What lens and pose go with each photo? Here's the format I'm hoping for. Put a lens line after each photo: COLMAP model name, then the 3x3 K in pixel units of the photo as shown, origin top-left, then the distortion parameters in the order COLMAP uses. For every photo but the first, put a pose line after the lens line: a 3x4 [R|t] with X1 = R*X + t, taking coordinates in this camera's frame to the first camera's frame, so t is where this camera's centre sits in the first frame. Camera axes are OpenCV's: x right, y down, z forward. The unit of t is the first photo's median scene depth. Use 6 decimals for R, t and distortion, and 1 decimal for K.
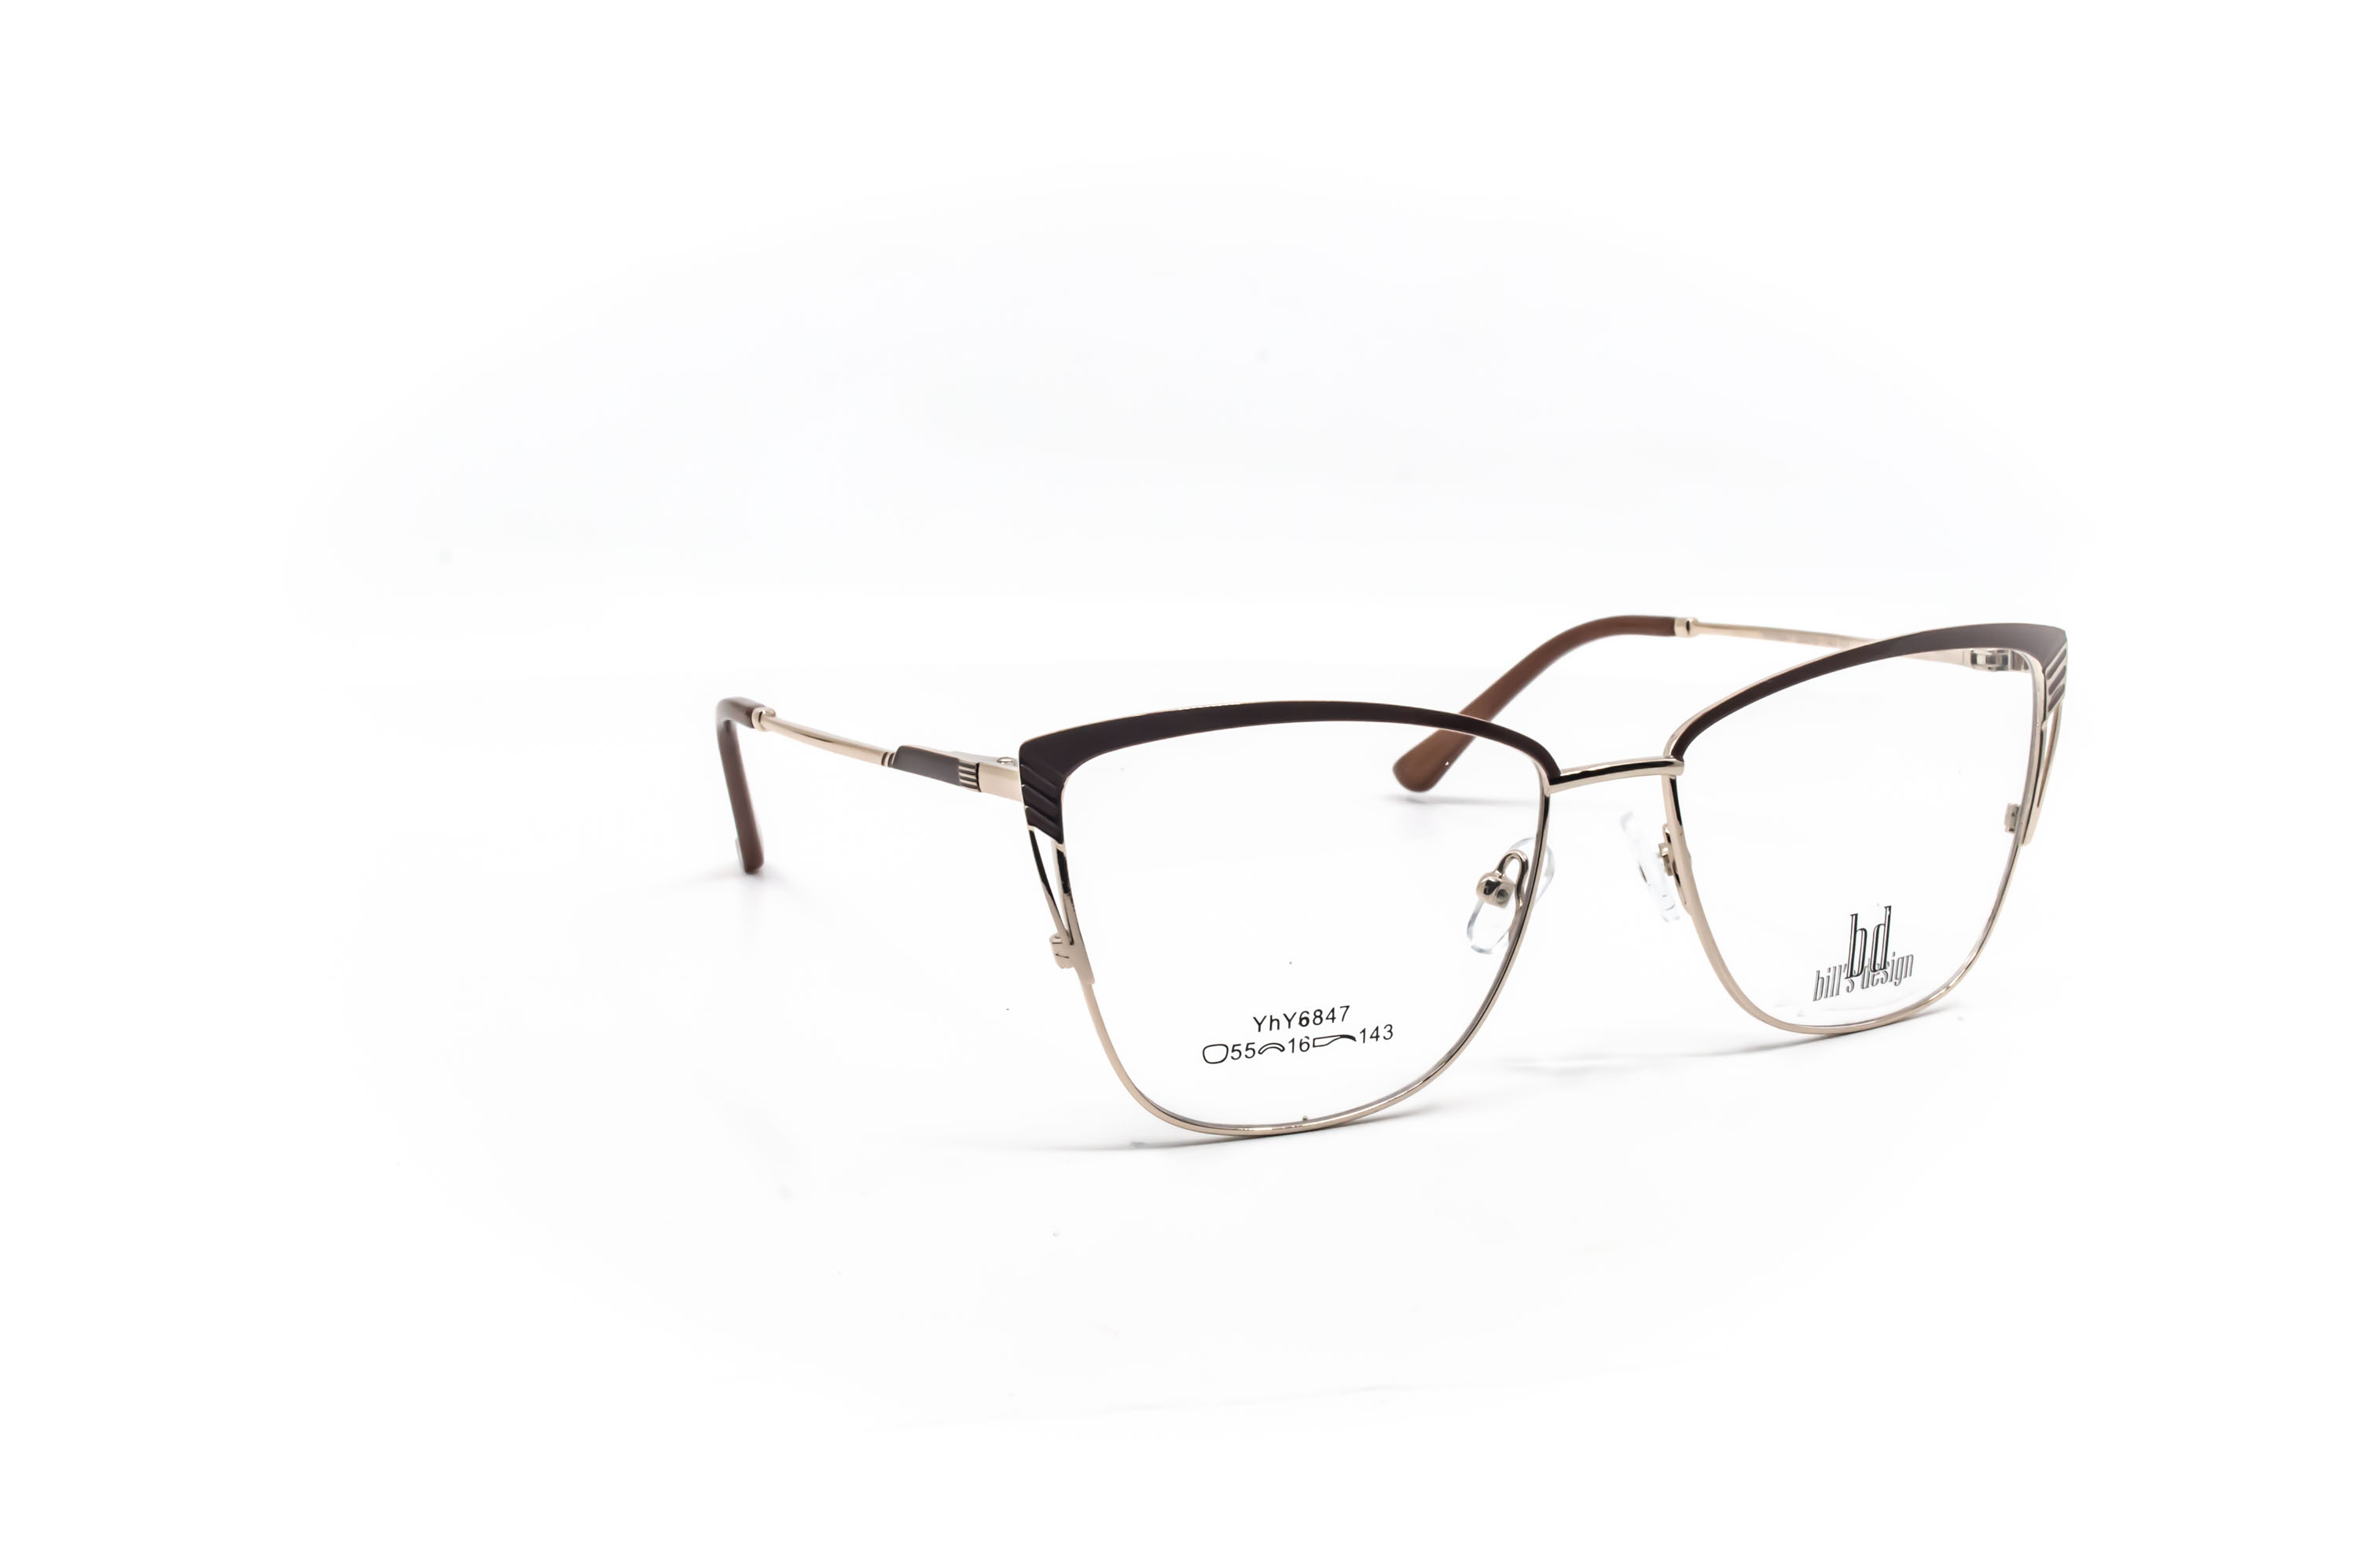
lens RADIAL K [[3102.8, 0, 1191.0], [0, 3102.8, 780.5], [0, 0, 1]] dist [-0.074190, 0.000000]
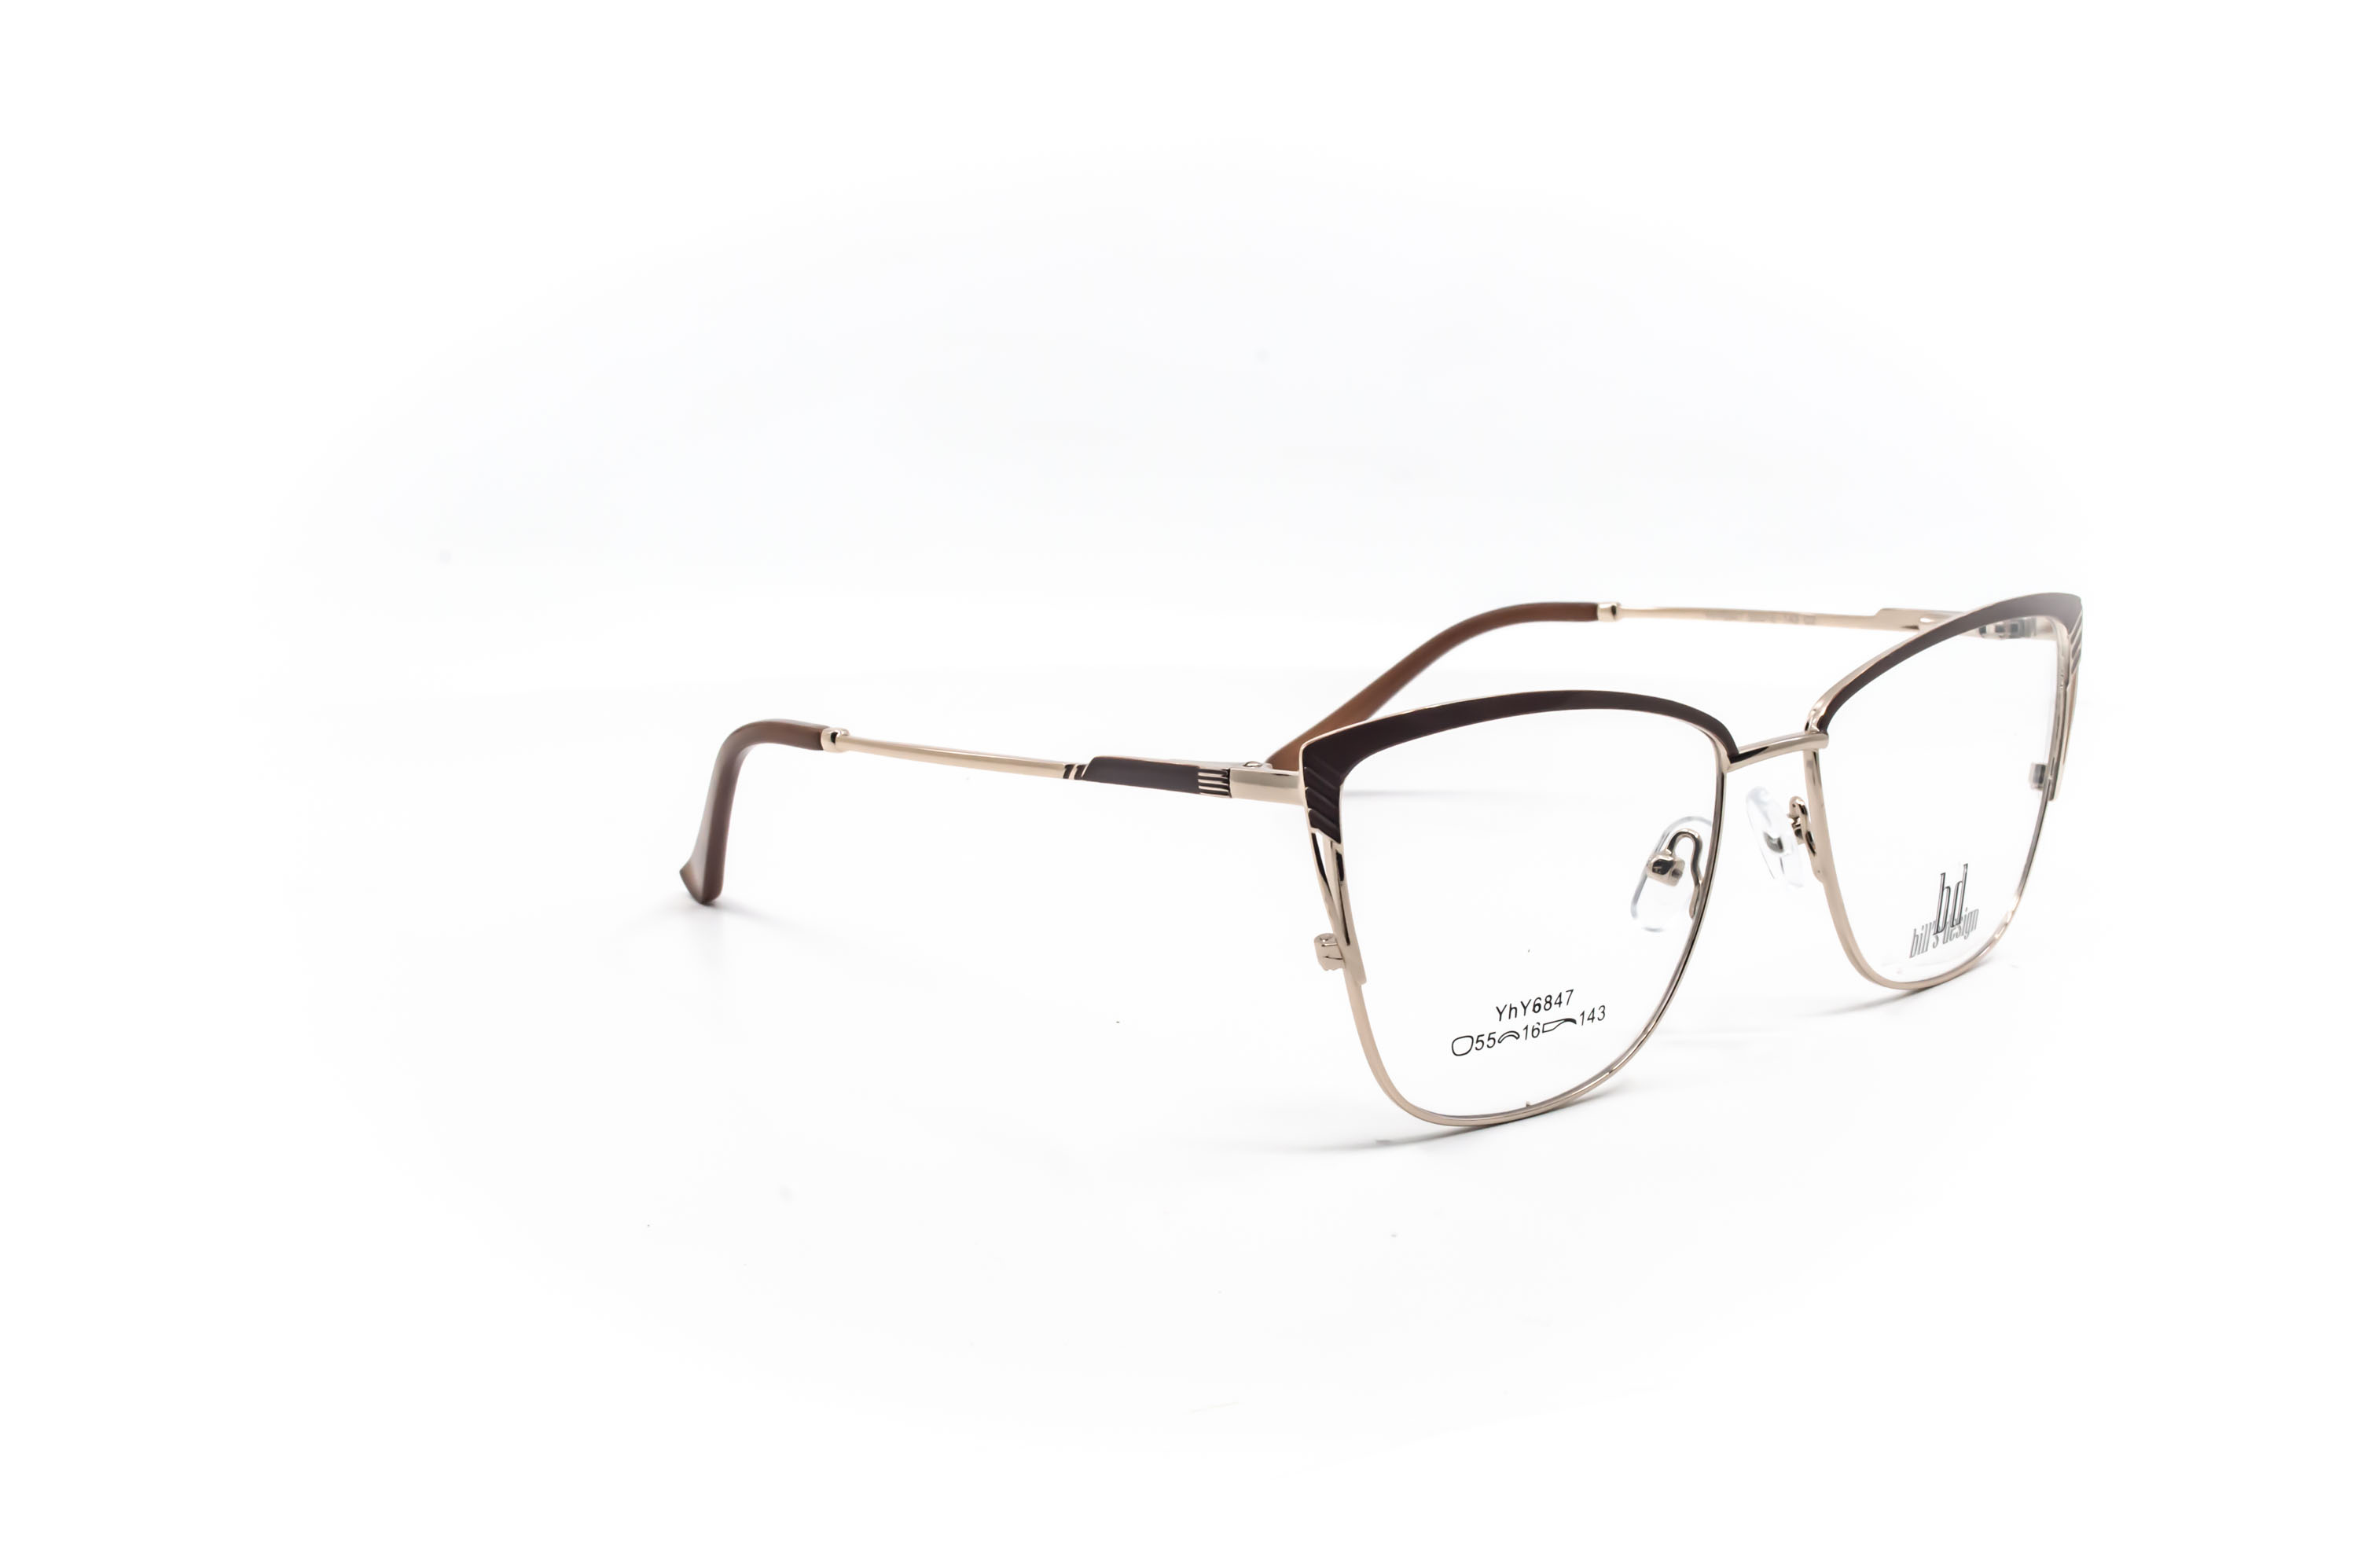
lens RADIAL K [[3102.8, 0, 1178.9], [0, 3102.8, 780.9], [0, 0, 1]] dist [-0.074190, 0.000000]
pose [[0.967684, -0.051454, 0.246859, -0.313651], [0.052217, 0.998630, 0.003459, -0.005745], [-0.246699, 0.009543, 0.969045, 0.045869]]
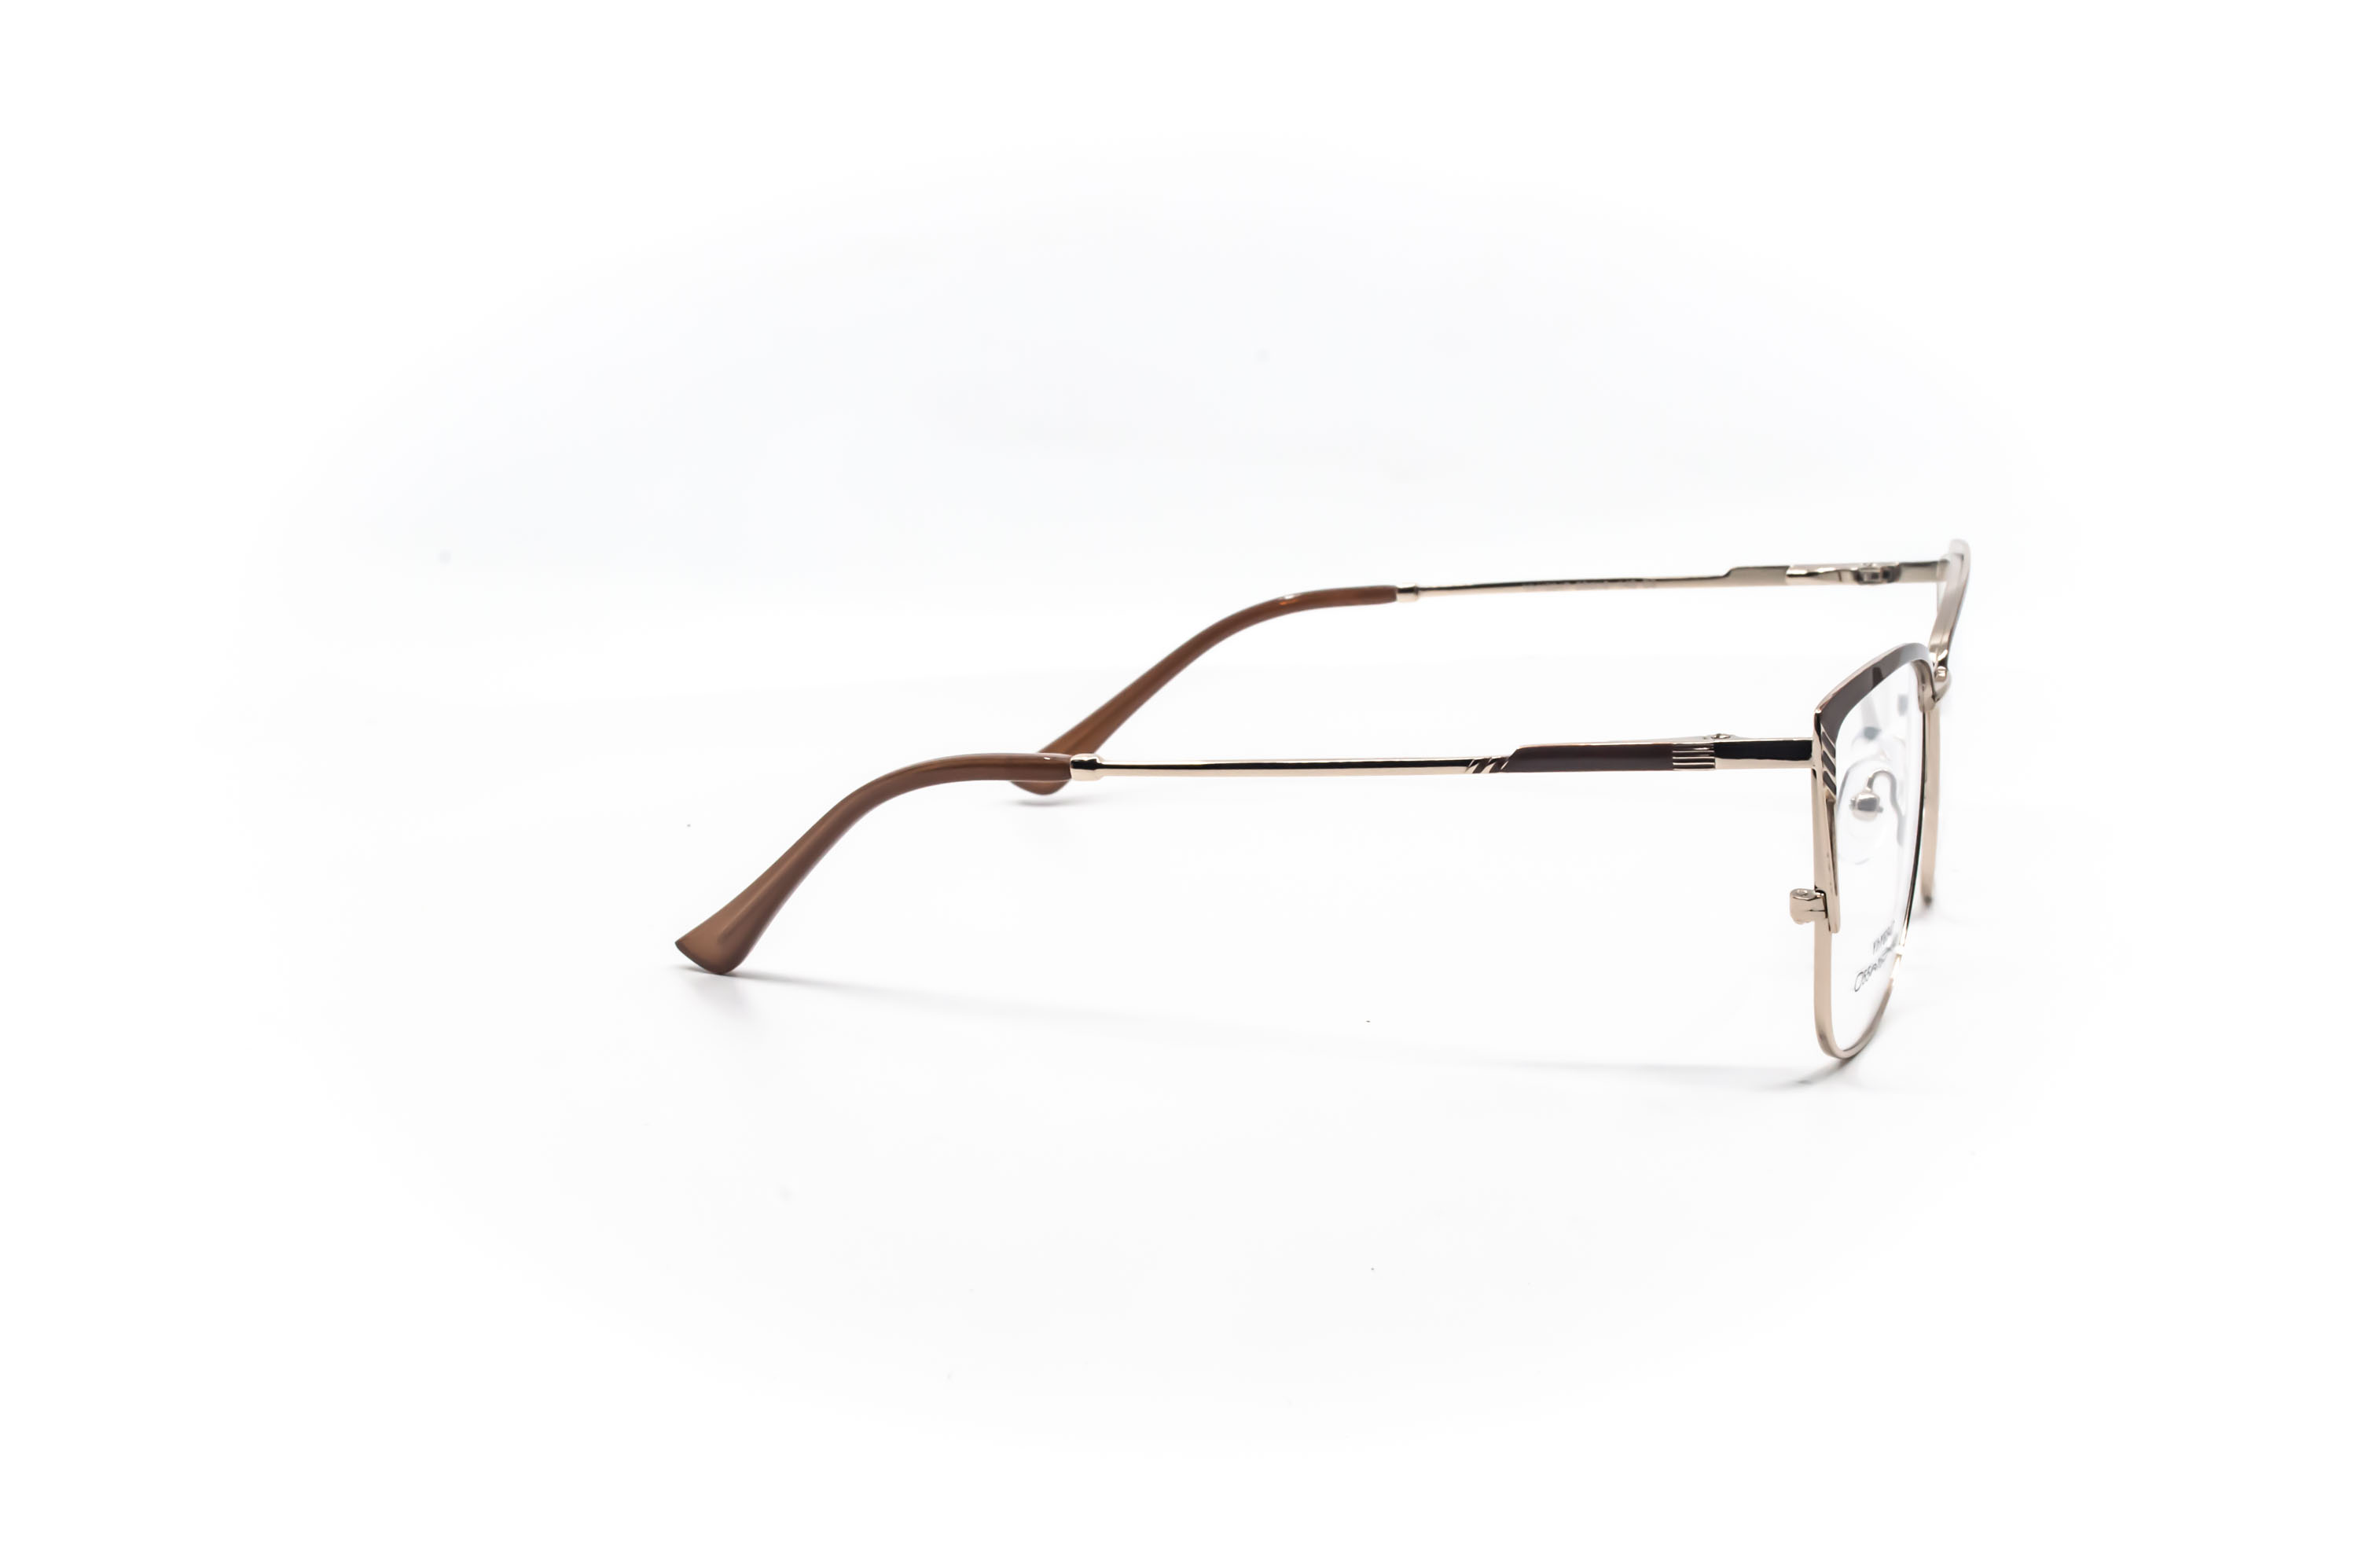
lens RADIAL K [[3102.8, 0, 1189.9], [0, 3102.8, 790.4], [0, 0, 1]] dist [-0.074190, 0.000000]
pose [[0.702738, -0.141108, 0.697315, -0.866625], [0.143615, 0.988092, 0.055217, -0.068167], [-0.696803, 0.061342, 0.714635, 0.373865]]
